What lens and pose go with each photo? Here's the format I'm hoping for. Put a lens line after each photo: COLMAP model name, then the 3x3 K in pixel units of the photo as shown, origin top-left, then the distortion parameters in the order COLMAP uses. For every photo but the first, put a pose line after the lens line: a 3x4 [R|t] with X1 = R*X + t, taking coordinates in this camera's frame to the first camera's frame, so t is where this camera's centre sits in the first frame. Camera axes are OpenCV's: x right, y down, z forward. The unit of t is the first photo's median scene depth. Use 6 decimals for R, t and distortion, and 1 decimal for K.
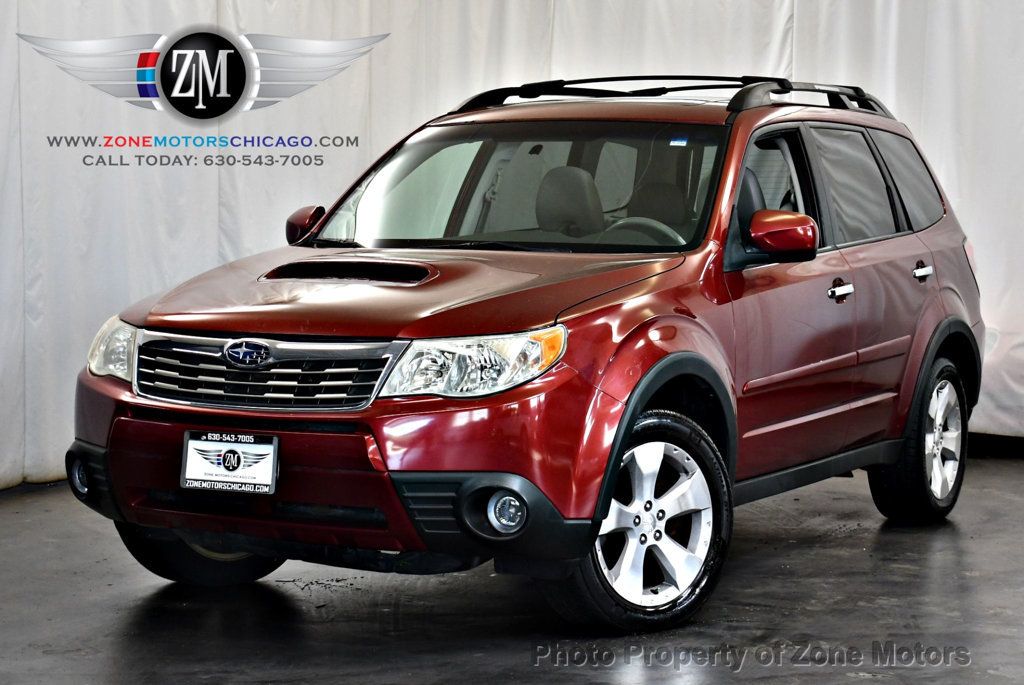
lens RADIAL K [[2147.0, 0, 512.0], [0, 2147.0, 342.5], [0, 0, 1]] dist [-0.020873, 0.098142]
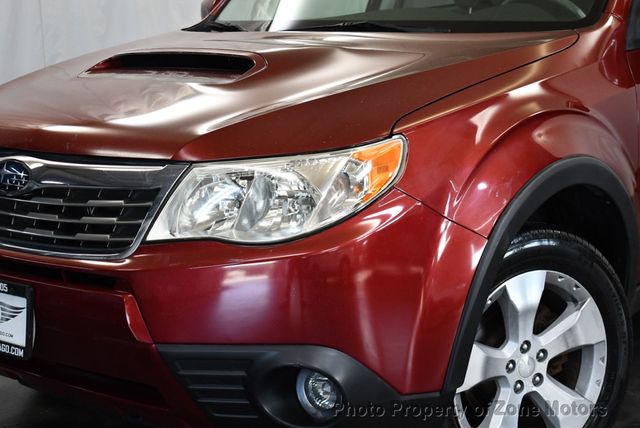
lens RADIAL K [[1152.3, 0, 320.0], [0, 1152.3, 214.0], [0, 0, 1]] dist [-0.013432, -0.075935]
pose [[0.985380, 0.000729, -0.170370, 0.064552], [0.020813, 0.991986, 0.124619, -0.032104], [0.169096, -0.126343, 0.977468, 0.596404]]
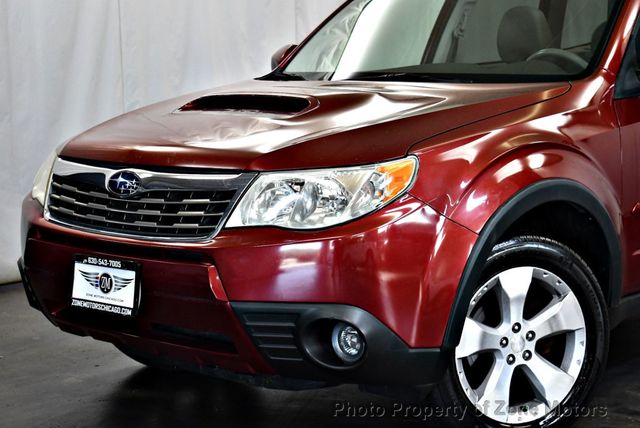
lens RADIAL K [[1341.9, 0, 320.0], [0, 1341.9, 214.0], [0, 0, 1]] dist [-0.020873, 0.098142]
pose [[0.971987, 0.009597, -0.234838, 0.129944], [0.004706, 0.998171, 0.060271, -0.019512], [0.234987, -0.059688, 0.970164, 0.370511]]
